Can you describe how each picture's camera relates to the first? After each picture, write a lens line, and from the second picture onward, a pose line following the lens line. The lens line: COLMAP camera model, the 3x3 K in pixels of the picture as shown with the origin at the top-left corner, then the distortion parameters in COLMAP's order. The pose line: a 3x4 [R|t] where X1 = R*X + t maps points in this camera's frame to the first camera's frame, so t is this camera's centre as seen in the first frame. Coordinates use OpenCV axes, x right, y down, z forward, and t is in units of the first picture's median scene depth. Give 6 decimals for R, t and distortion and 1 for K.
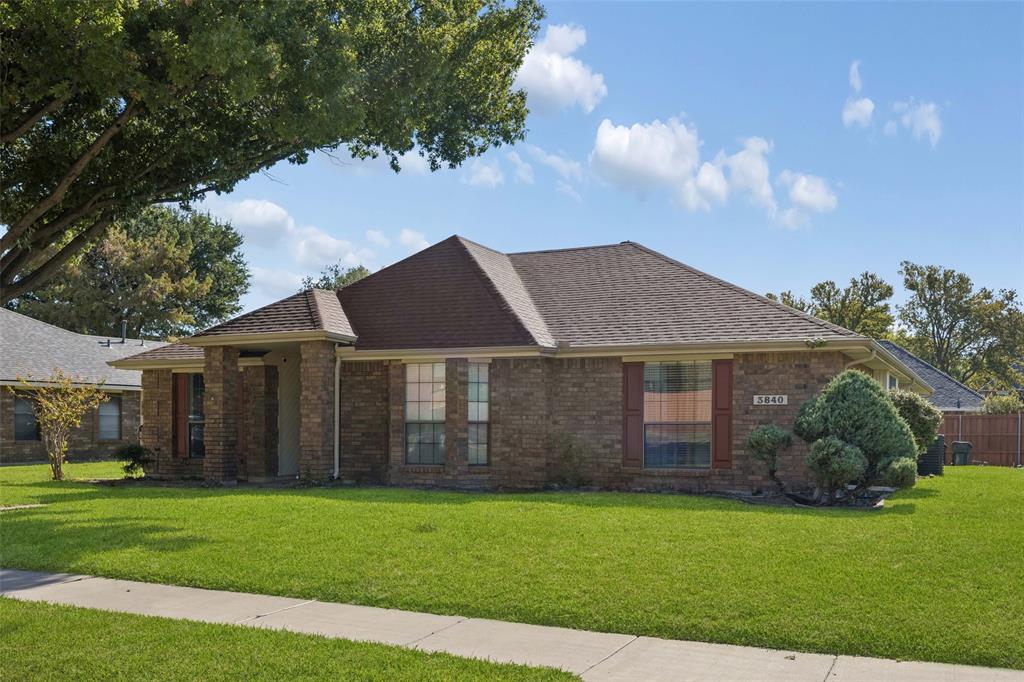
lens RADIAL K [[983.9, 0, 512.0], [0, 983.9, 341.0], [0, 0, 1]] dist [-0.001328, 0.000003]
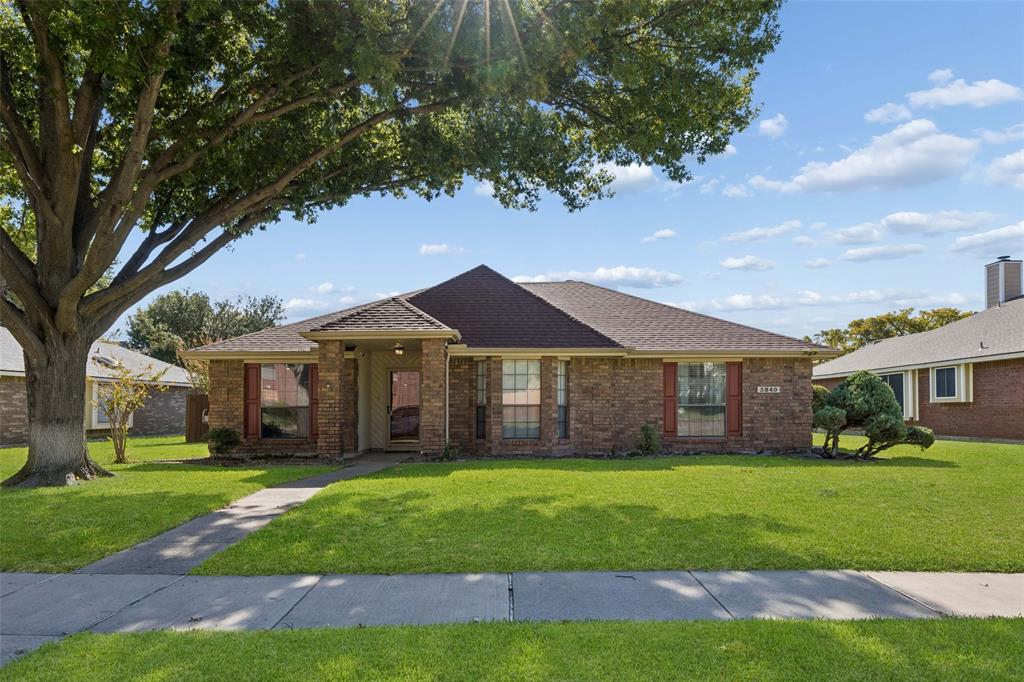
lens RADIAL K [[627.1, 0, 511.5], [0, 627.1, 351.1], [0, 0, 1]] dist [0.004496, 0.000023]
pose [[0.912604, 0.031742, 0.407611, -0.432745], [-0.029101, 0.999496, -0.012678, 0.022512], [-0.407808, -0.000292, 0.913067, 0.261492]]
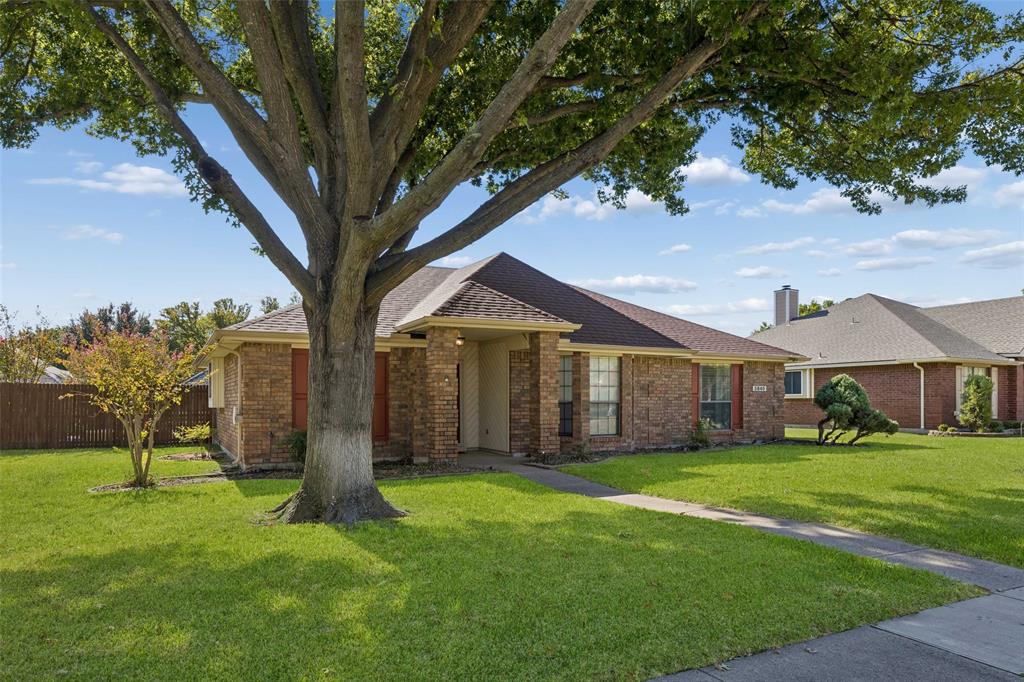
lens RADIAL K [[641.3, 0, 512.0], [0, 641.3, 341.0], [0, 0, 1]] dist [-0.002092, 0.000023]
pose [[0.607538, 0.068298, 0.791349, -0.824491], [-0.064643, 0.997243, -0.036440, 0.041026], [-0.791656, -0.029017, 0.610278, 0.587325]]
